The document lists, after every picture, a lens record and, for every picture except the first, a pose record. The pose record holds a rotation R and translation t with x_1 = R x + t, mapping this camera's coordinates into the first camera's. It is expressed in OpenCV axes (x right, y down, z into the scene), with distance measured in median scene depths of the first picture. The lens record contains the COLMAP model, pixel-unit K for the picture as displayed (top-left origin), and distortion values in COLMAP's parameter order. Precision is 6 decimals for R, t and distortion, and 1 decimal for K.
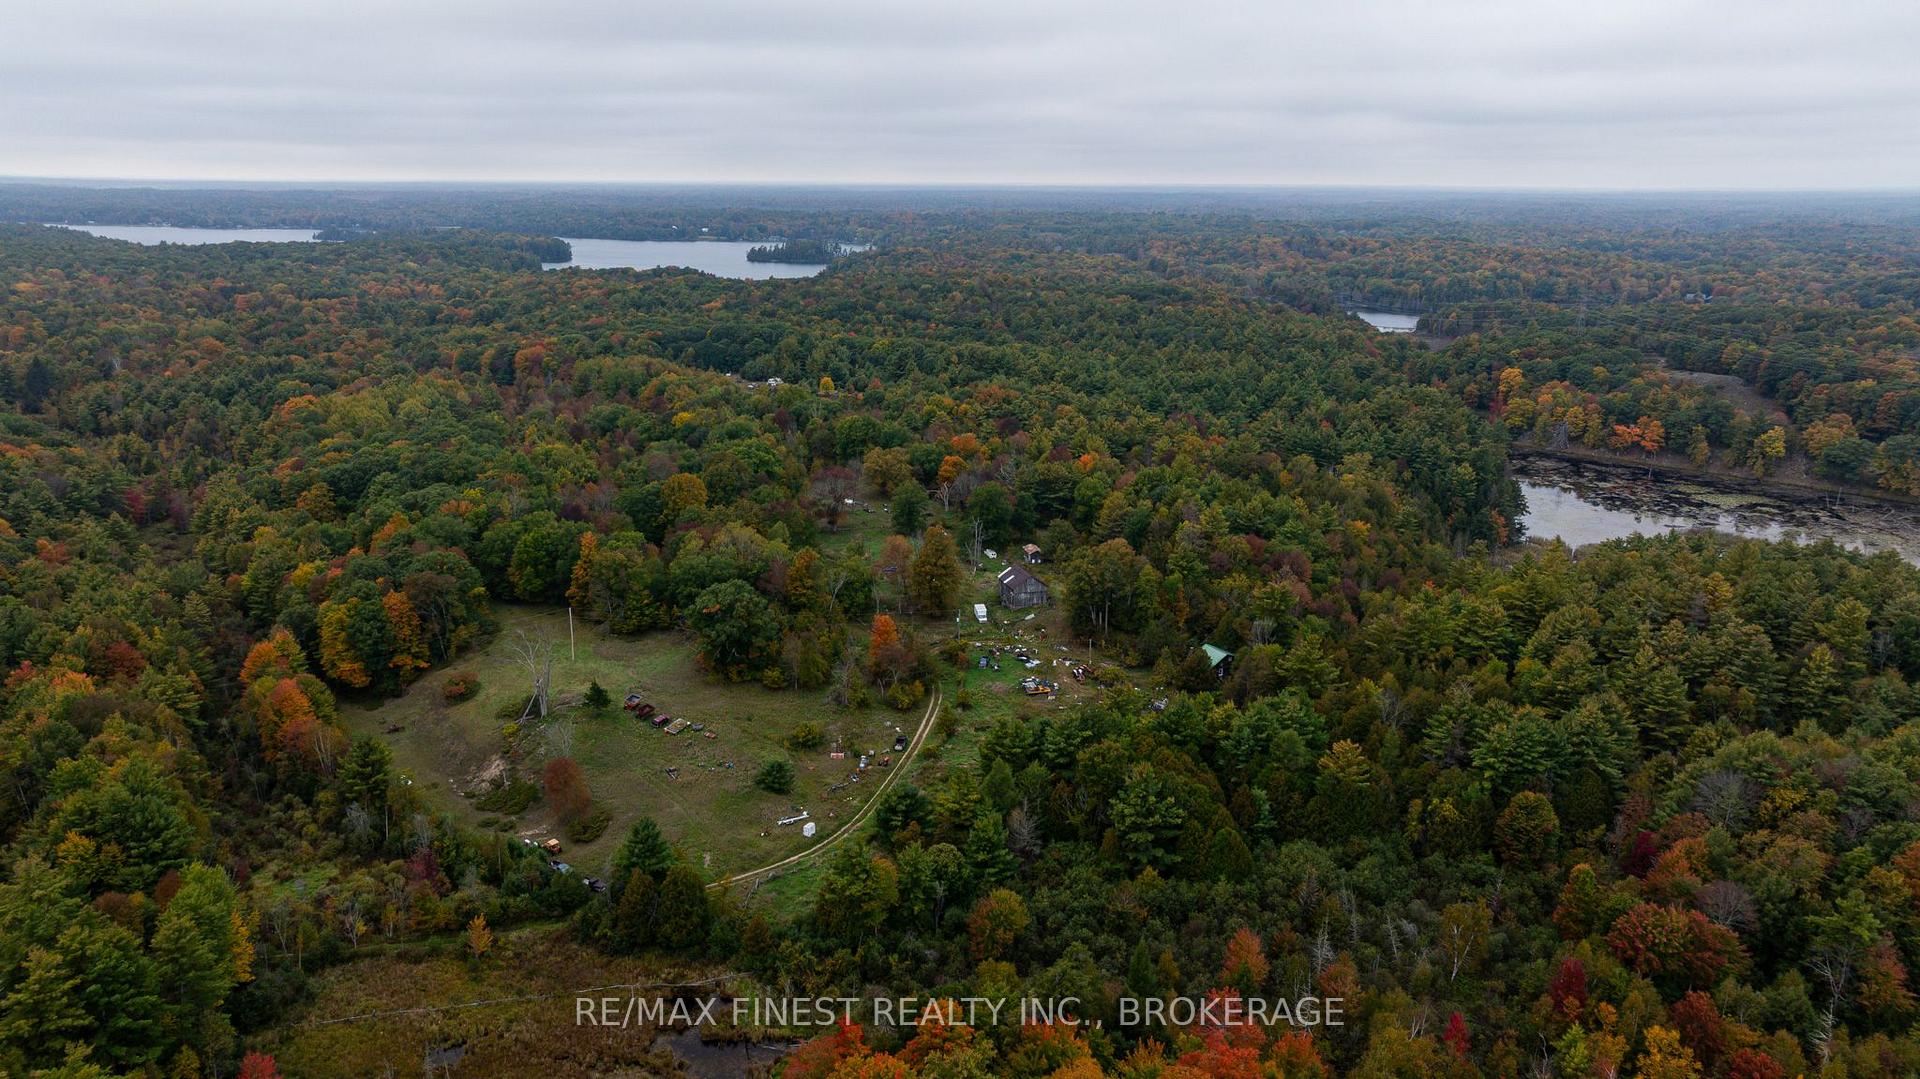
lens RADIAL K [[1345.8, 0, 960.5], [0, 1345.8, 555.2], [0, 0, 1]] dist [-0.034073, 0.061142]
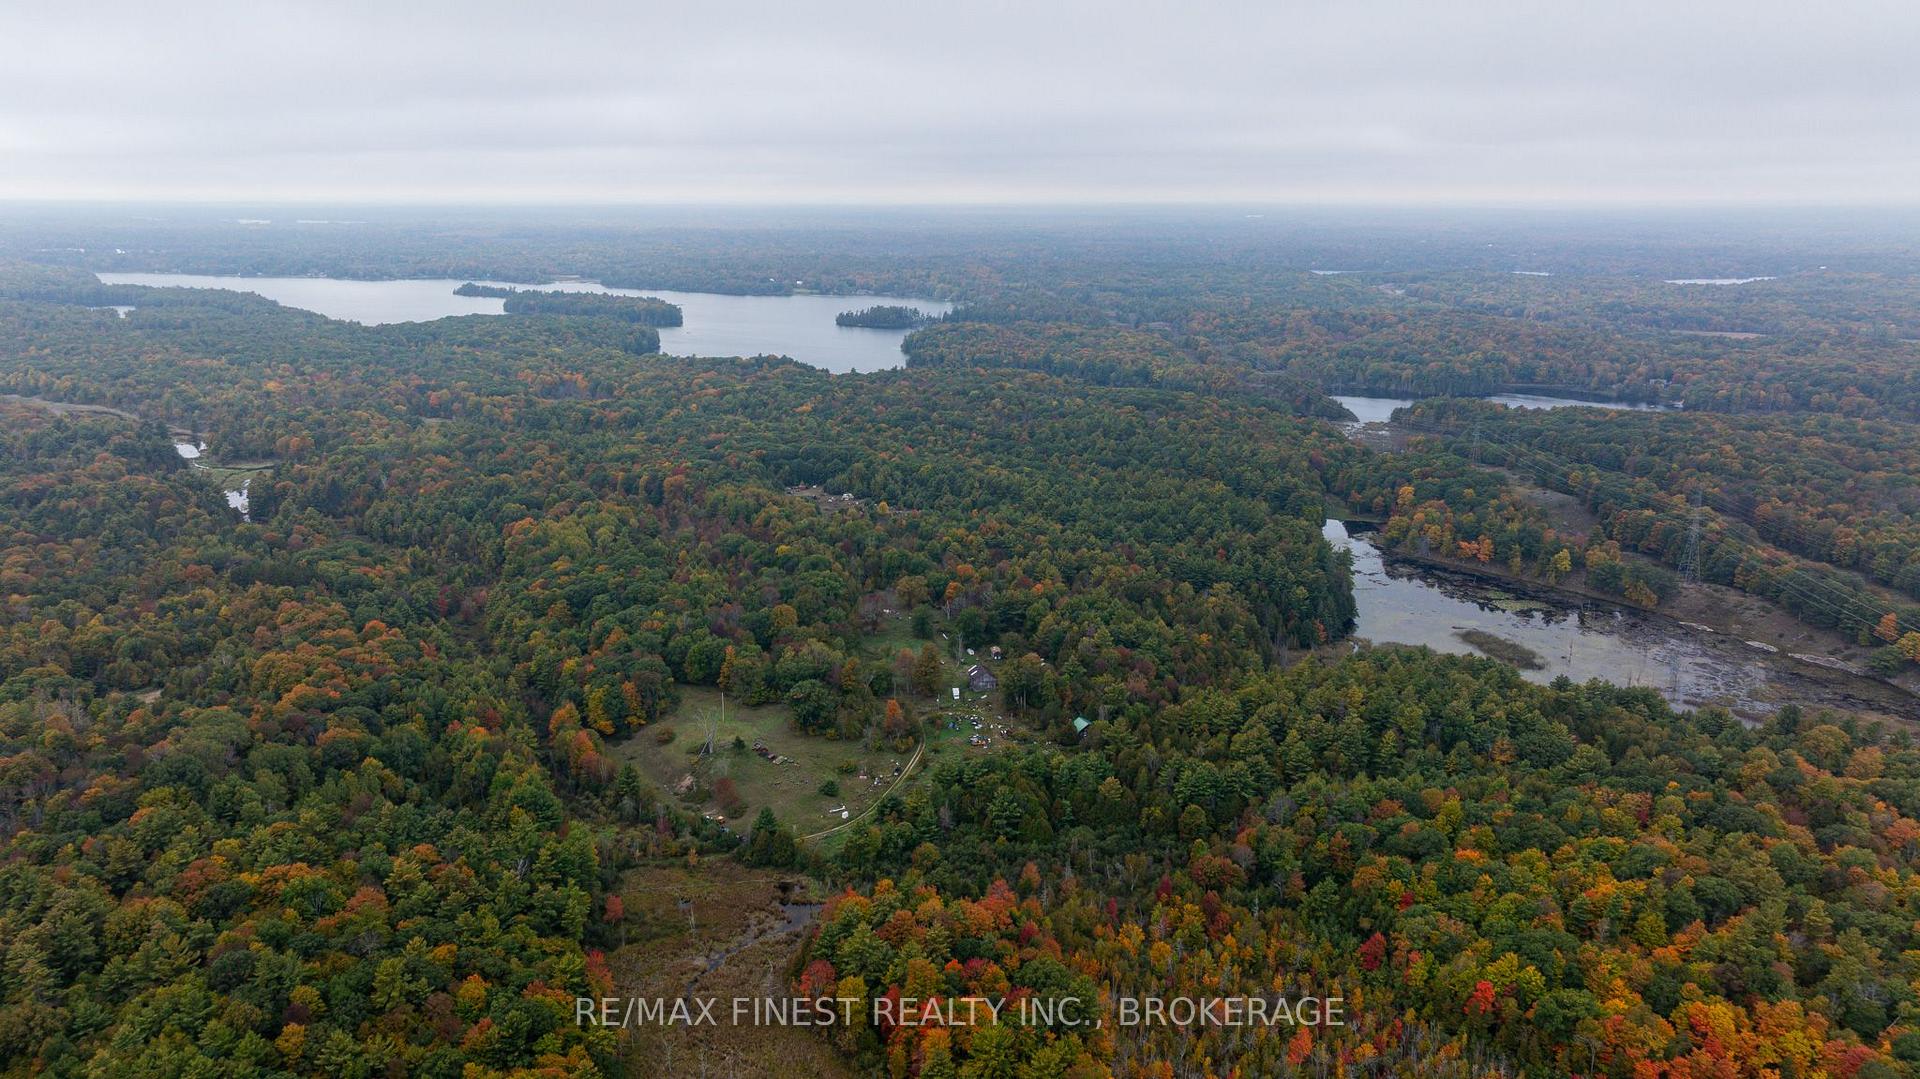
lens RADIAL K [[1345.8, 0, 960.8], [0, 1345.8, 564.6], [0, 0, 1]] dist [-0.034073, 0.061142]
pose [[0.997759, 0.012974, -0.065642, 0.128897], [-0.012922, 0.999916, 0.001221, -0.120431], [0.065652, -0.000370, 0.997842, -0.684082]]
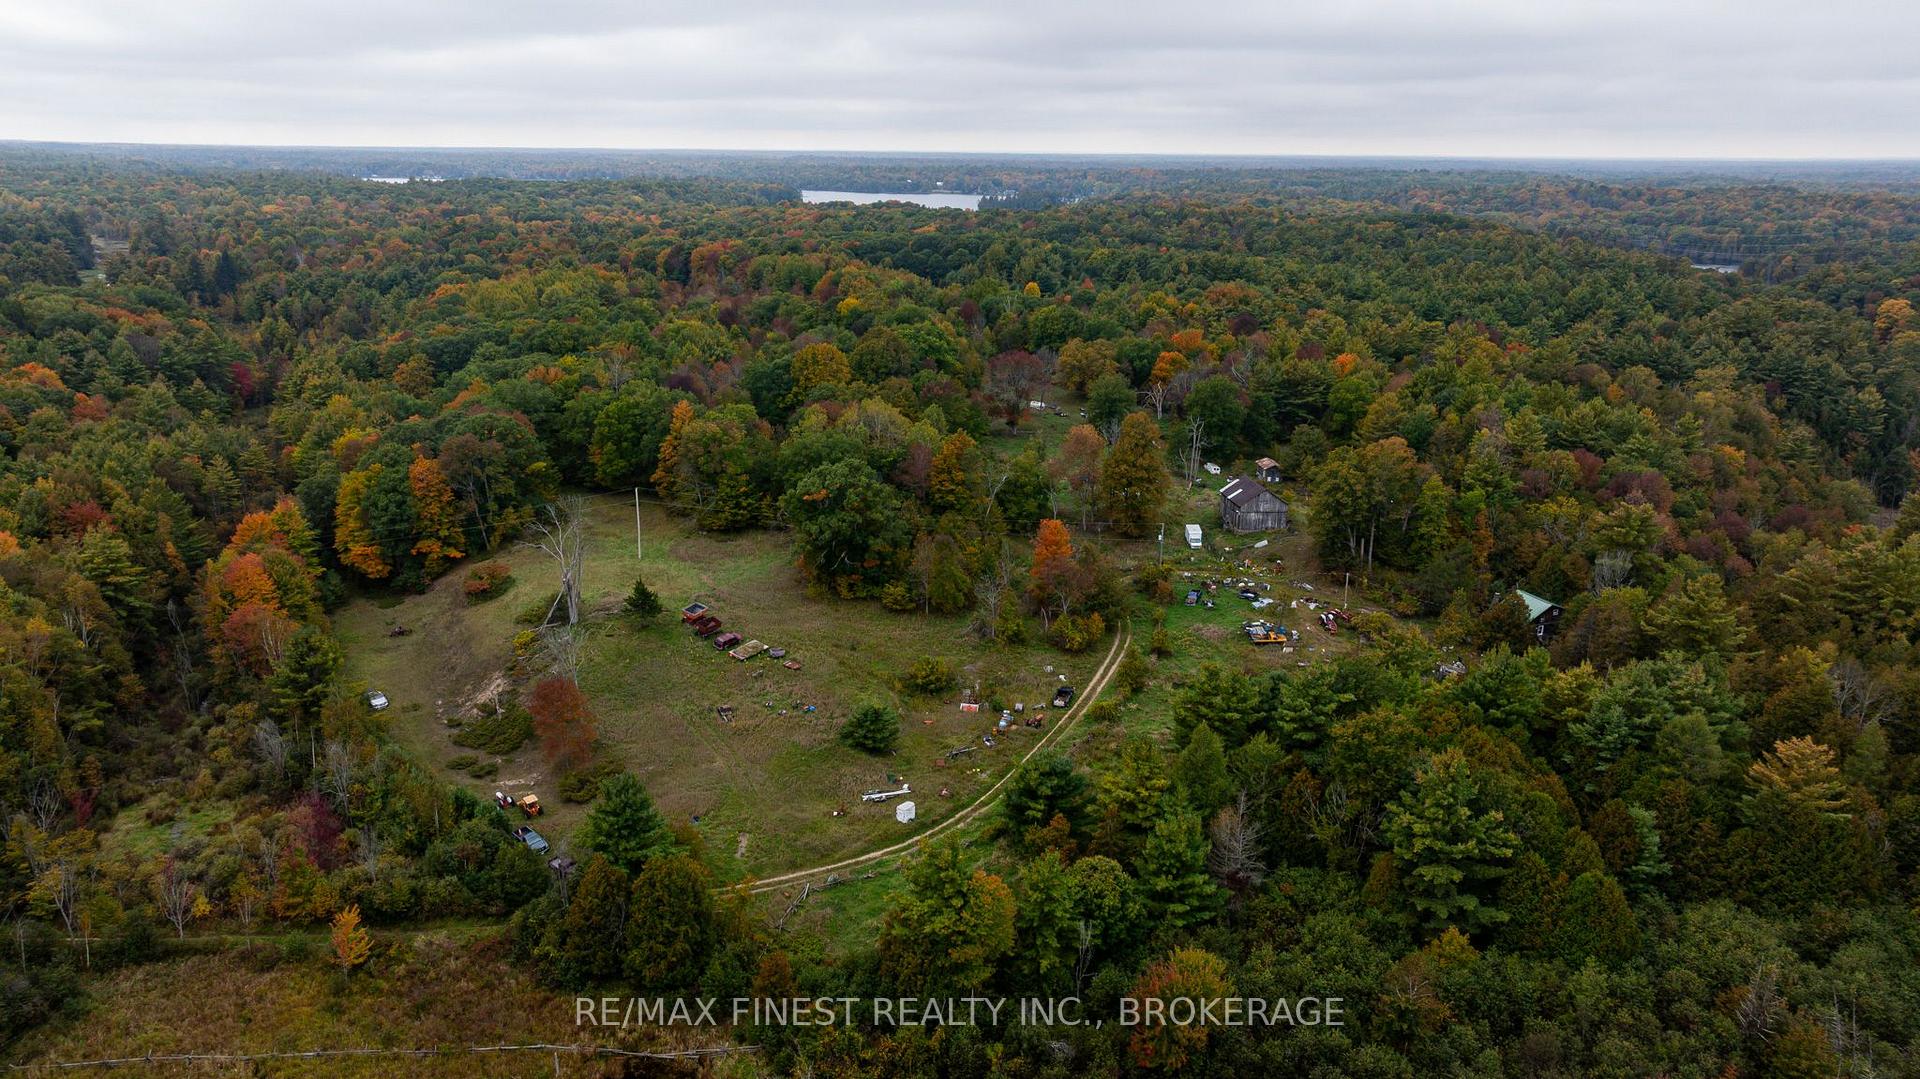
lens RADIAL K [[1345.8, 0, 960.4], [0, 1345.8, 551.9], [0, 0, 1]] dist [-0.034073, 0.061142]
pose [[0.984793, 0.052243, -0.165688, 0.011315], [-0.049472, 0.998559, 0.020810, 0.042391], [0.166537, -0.012296, 0.985959, 0.244535]]
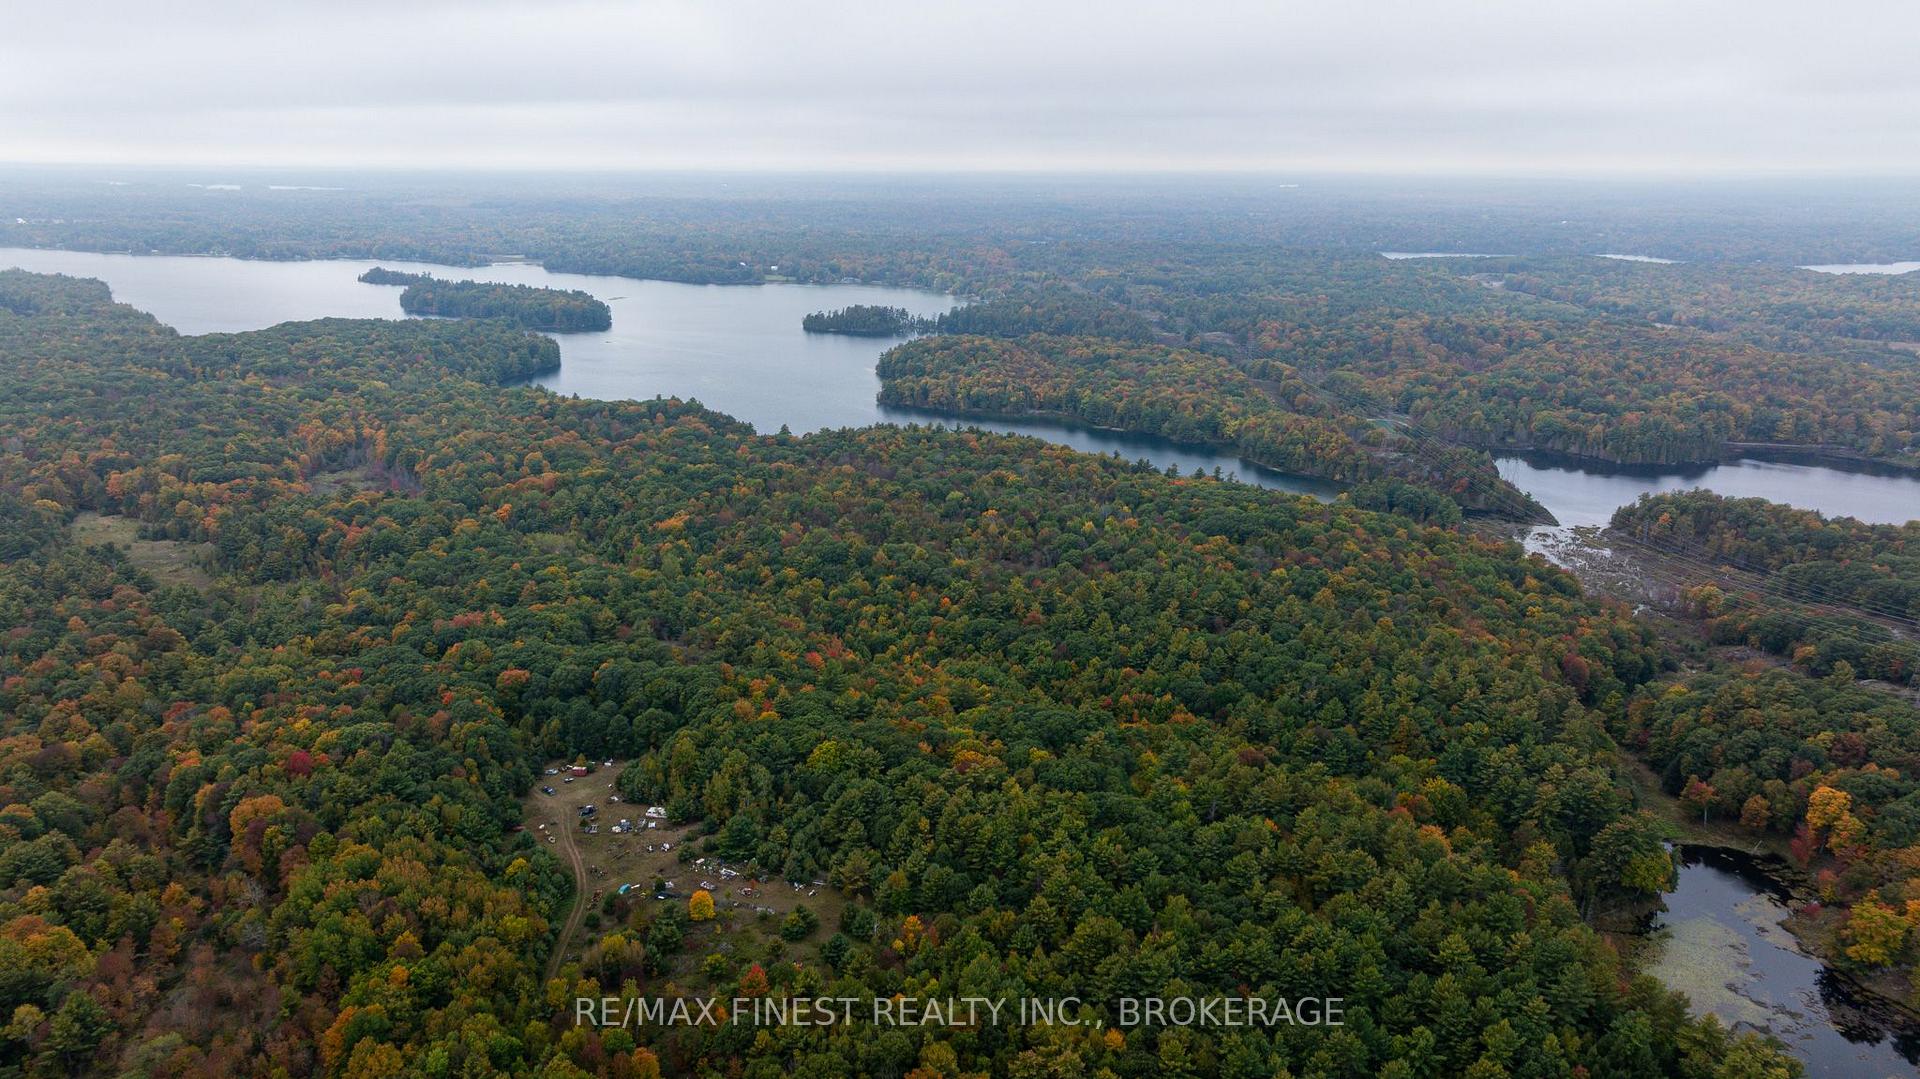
lens RADIAL K [[1345.8, 0, 961.7], [0, 1345.8, 543.0], [0, 0, 1]] dist [-0.034073, 0.061142]
pose [[0.996730, 0.021191, -0.077974, 0.106730], [-0.020498, 0.999743, 0.009669, -0.514197], [0.078159, -0.008039, 0.996909, 0.700427]]
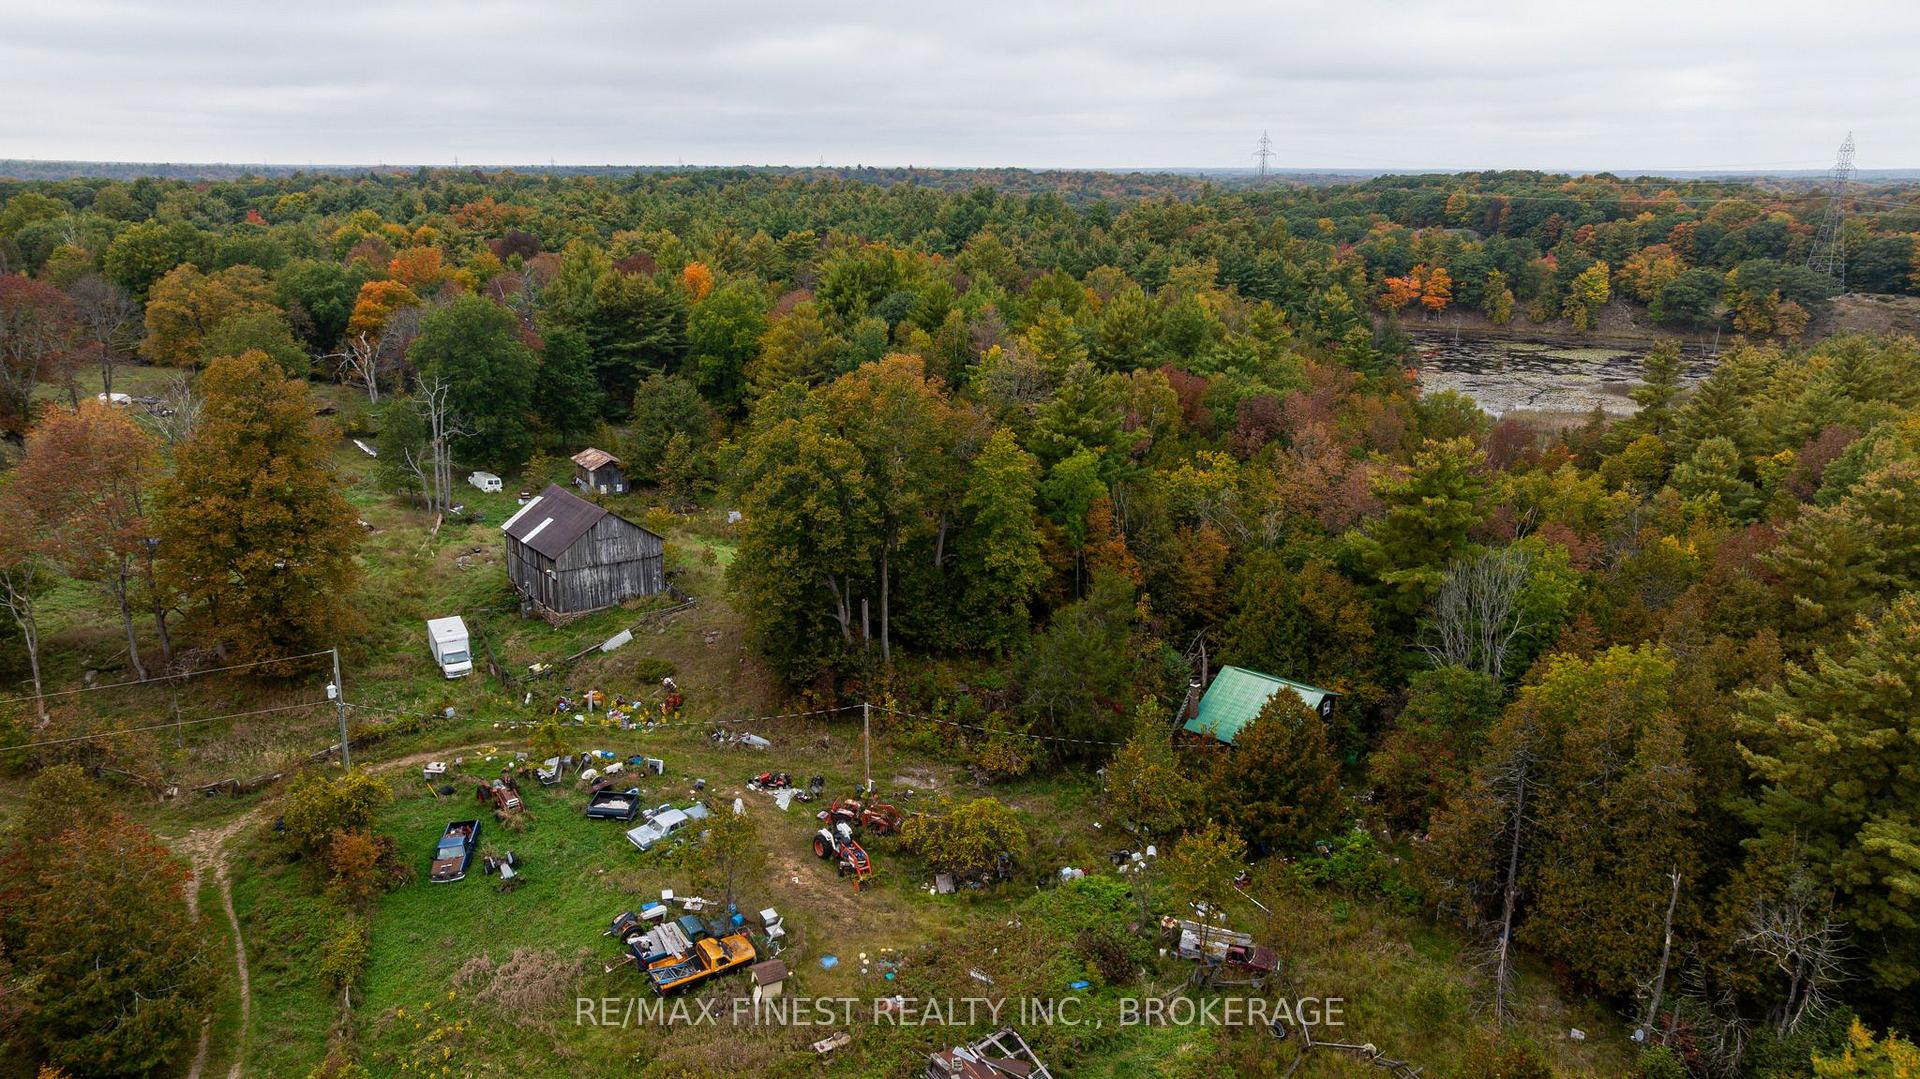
lens RADIAL K [[1345.8, 0, 963.7], [0, 1345.8, 543.9], [0, 0, 1]] dist [-0.034073, 0.061142]
pose [[0.941247, -0.092459, 0.324817, 0.027579], [0.091833, 0.995624, 0.017292, 0.025333], [-0.324995, 0.013553, 0.945619, 0.665603]]
